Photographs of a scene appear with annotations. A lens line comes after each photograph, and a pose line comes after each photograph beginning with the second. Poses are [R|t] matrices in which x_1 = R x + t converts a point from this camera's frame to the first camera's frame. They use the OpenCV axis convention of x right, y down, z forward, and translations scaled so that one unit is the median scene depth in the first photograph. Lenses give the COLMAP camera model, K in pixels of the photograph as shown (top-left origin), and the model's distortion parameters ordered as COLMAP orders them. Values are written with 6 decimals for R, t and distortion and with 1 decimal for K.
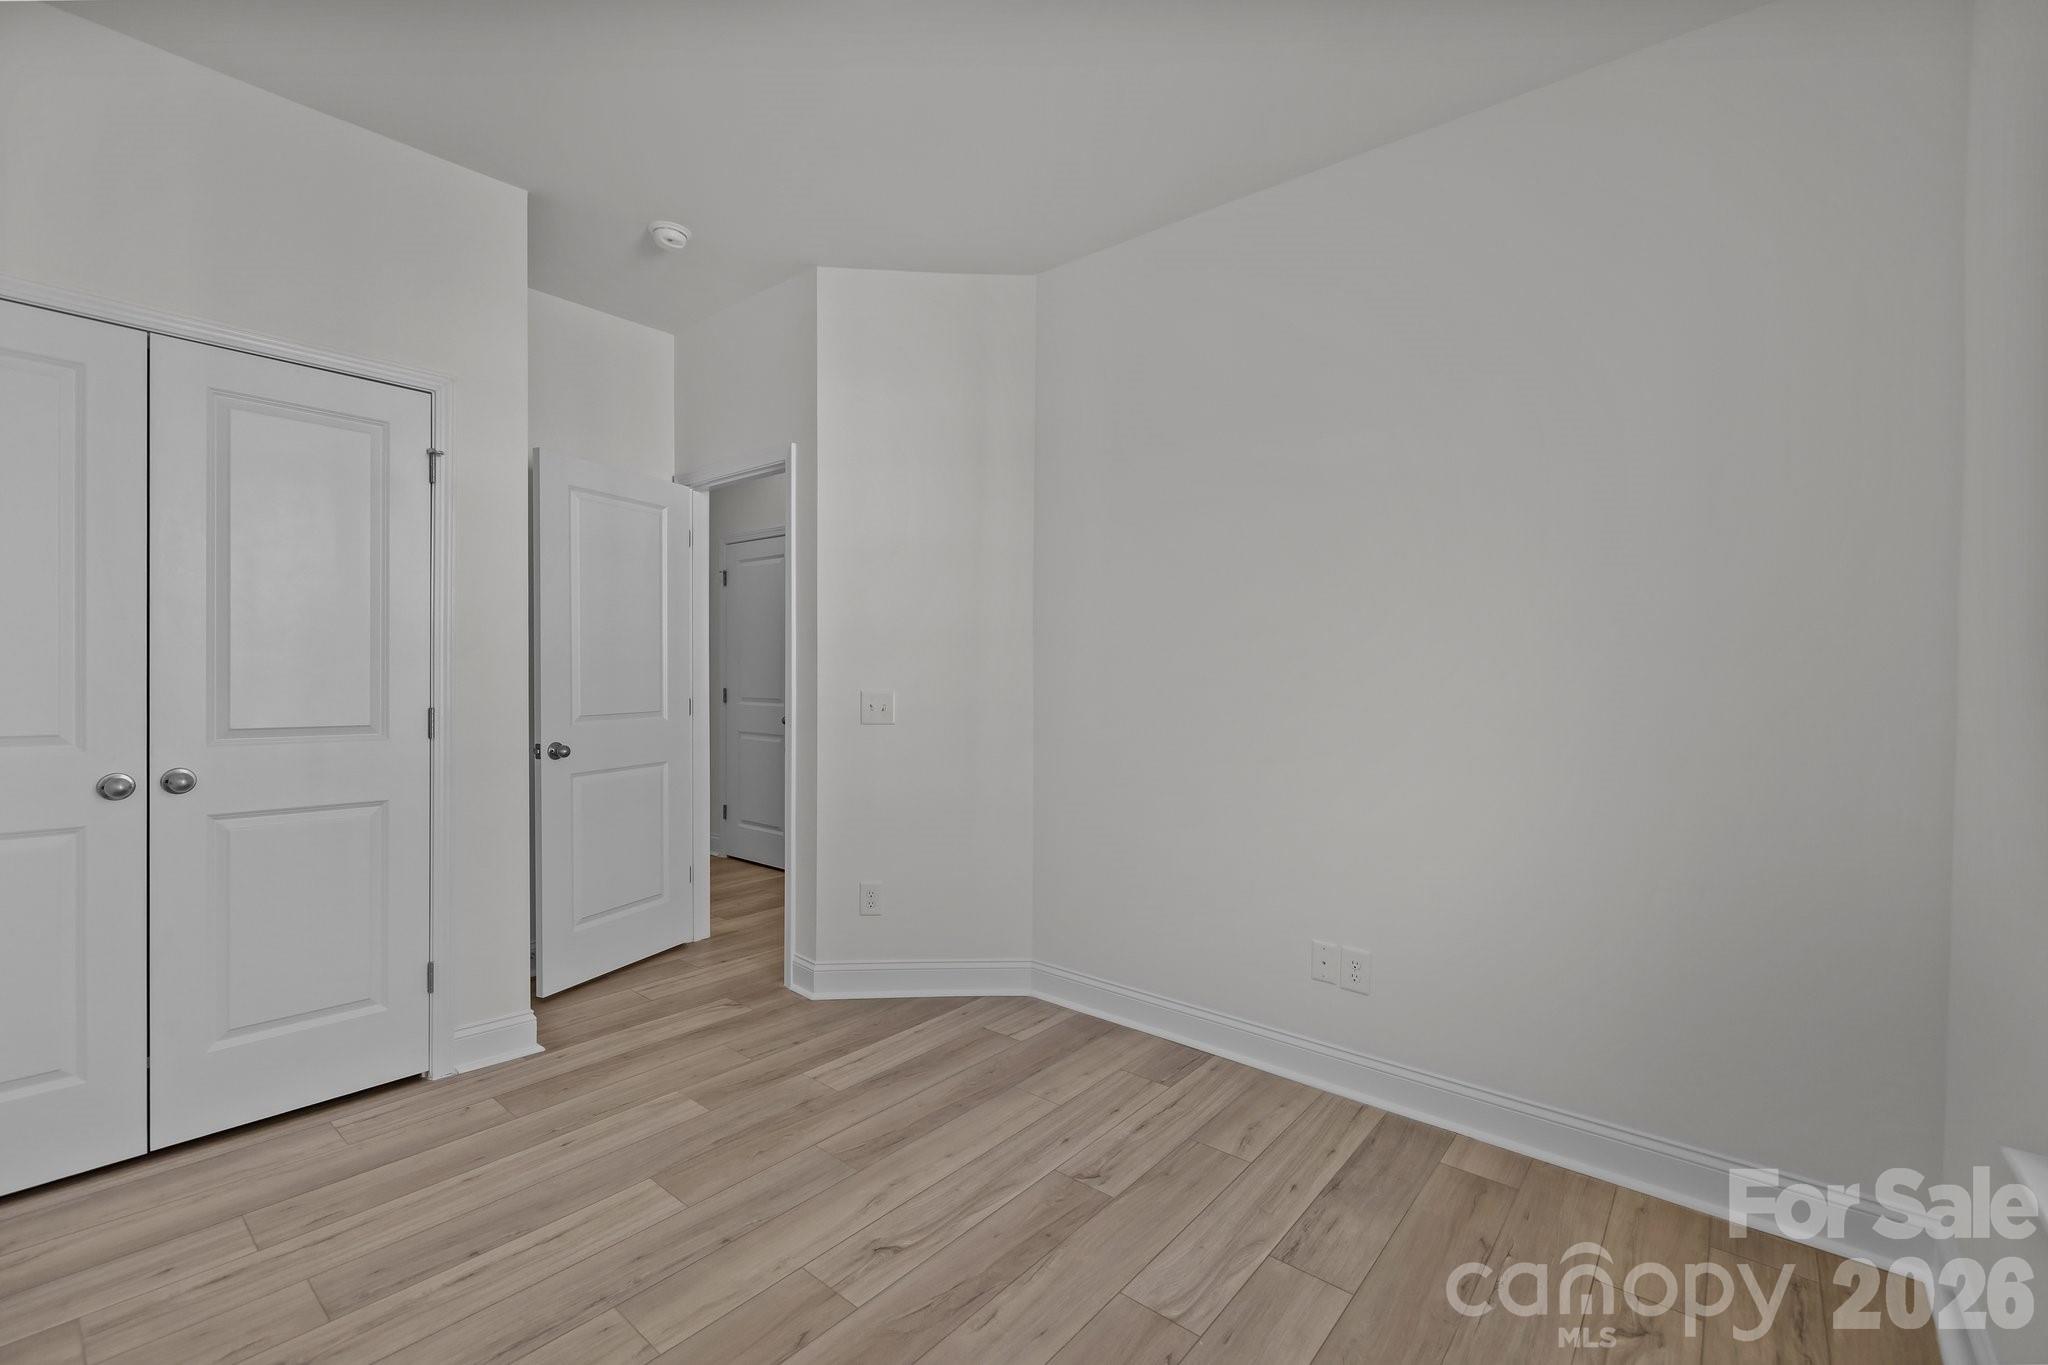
lens RADIAL K [[869.5, 0, 1020.2], [0, 869.5, 684.2], [0, 0, 1]] dist [-0.001495, -0.000095]
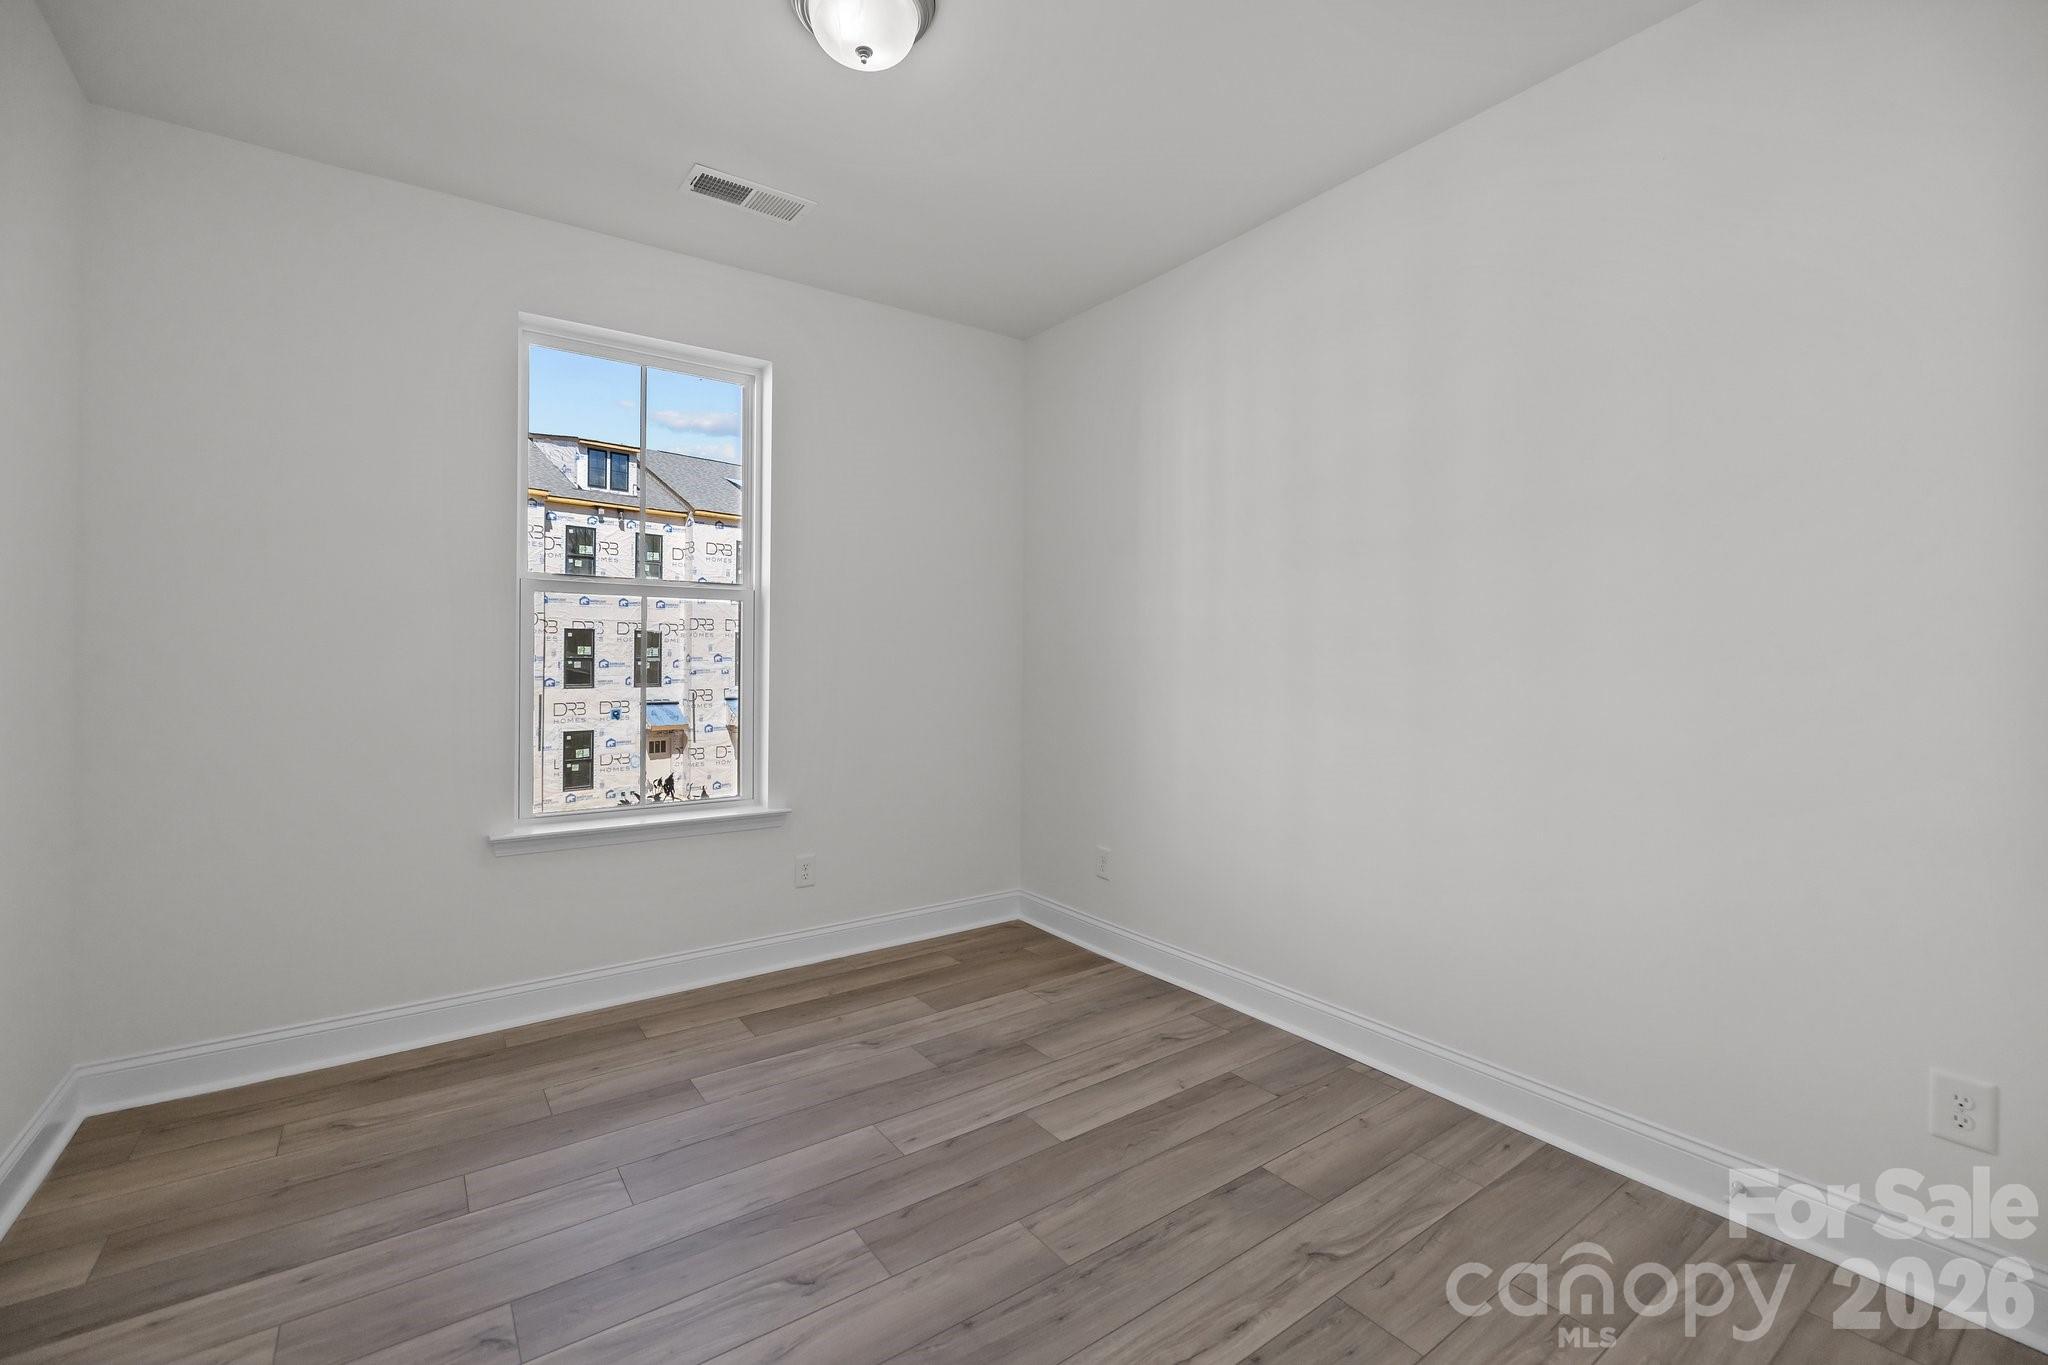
lens RADIAL K [[869.5, 0, 1022.9], [0, 869.5, 669.1], [0, 0, 1]] dist [-0.001495, -0.000095]
pose [[-0.967792, -0.015156, 0.251294, -0.624002], [-0.008768, 0.999610, 0.026524, -0.026345], [-0.251598, 0.023466, -0.967547, 1.881742]]
